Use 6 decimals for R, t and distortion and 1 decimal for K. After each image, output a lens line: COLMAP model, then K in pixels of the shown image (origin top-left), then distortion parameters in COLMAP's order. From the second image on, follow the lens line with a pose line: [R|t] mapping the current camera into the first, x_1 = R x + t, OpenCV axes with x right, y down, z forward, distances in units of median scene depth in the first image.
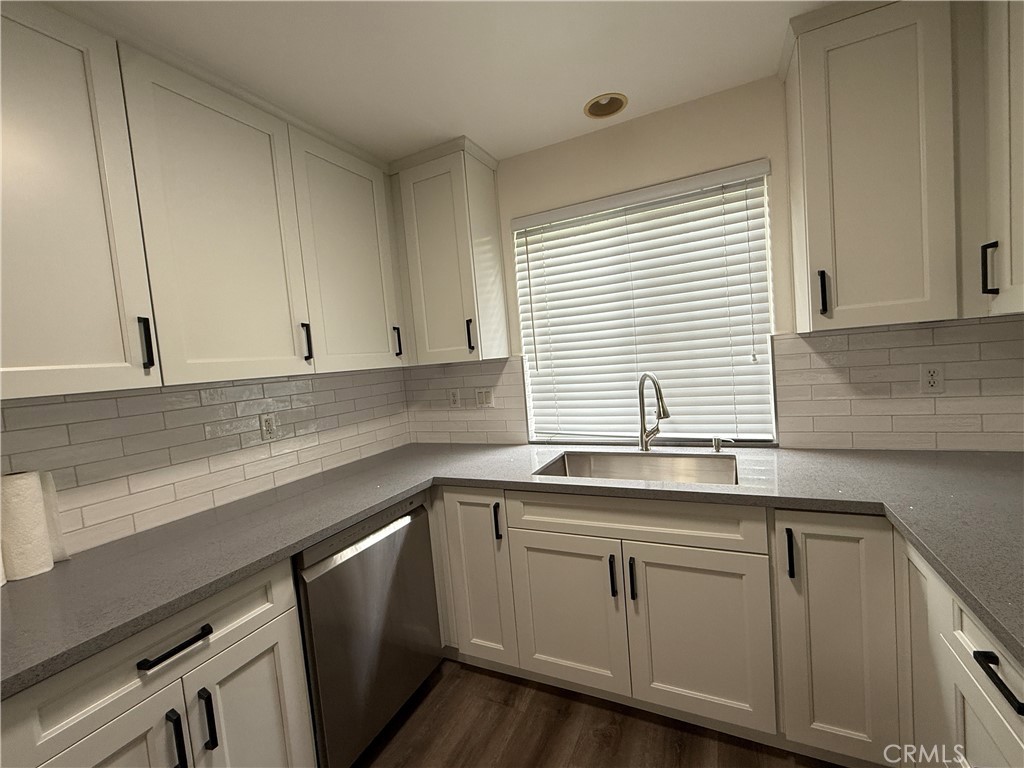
lens RADIAL K [[424.4, 0, 516.5], [0, 424.4, 383.7], [0, 0, 1]] dist [-0.001768, -0.000023]
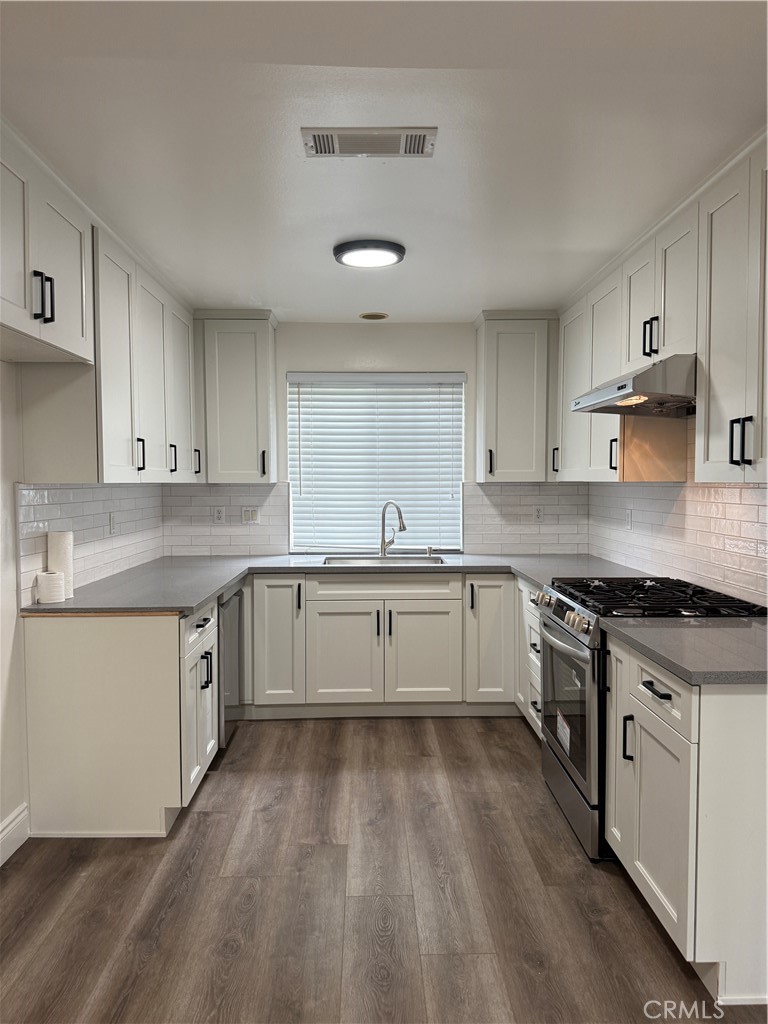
lens RADIAL K [[719.6, 0, 380.6], [0, 719.6, 514.8], [0, 0, 1]] dist [0.063520, -0.010186]
pose [[0.883487, 0.061128, 0.464451, -0.938755], [-0.043759, 0.997884, -0.048096, 0.153985], [-0.466408, 0.022169, 0.884292, -1.269357]]
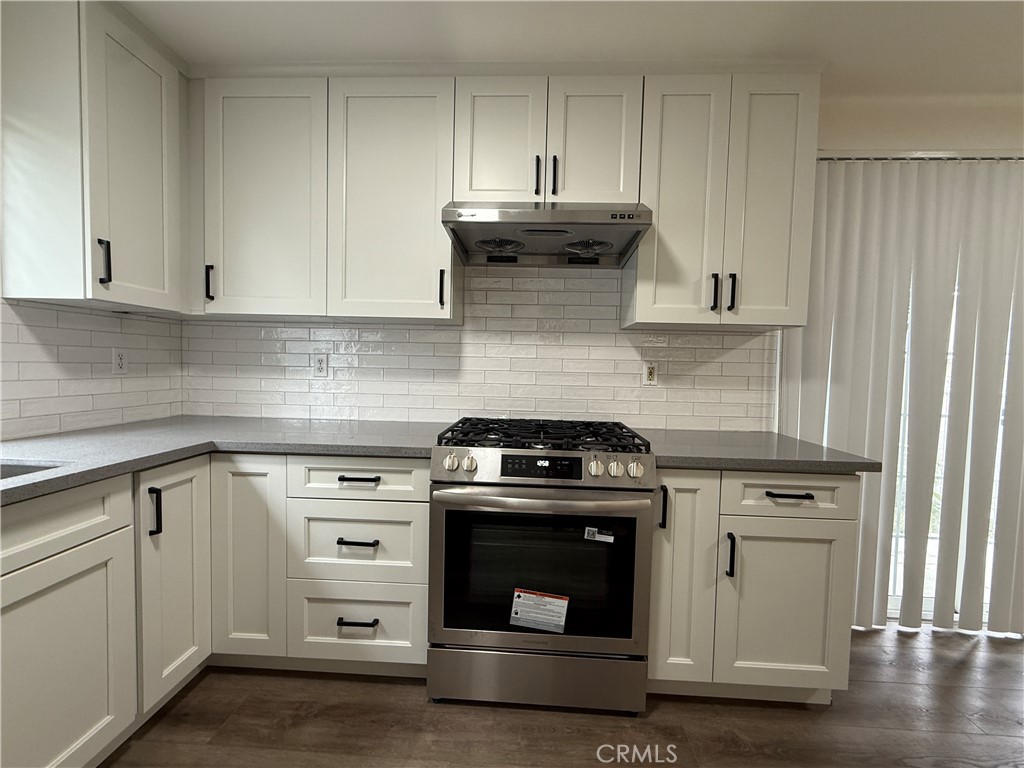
lens RADIAL K [[424.4, 0, 512.3], [0, 424.4, 385.0], [0, 0, 1]] dist [-0.001768, -0.000023]
pose [[-0.400601, 0.030664, 0.915739, -0.474588], [0.065567, 0.997837, -0.004730, 0.118767], [-0.913904, 0.058148, -0.401745, 0.451382]]
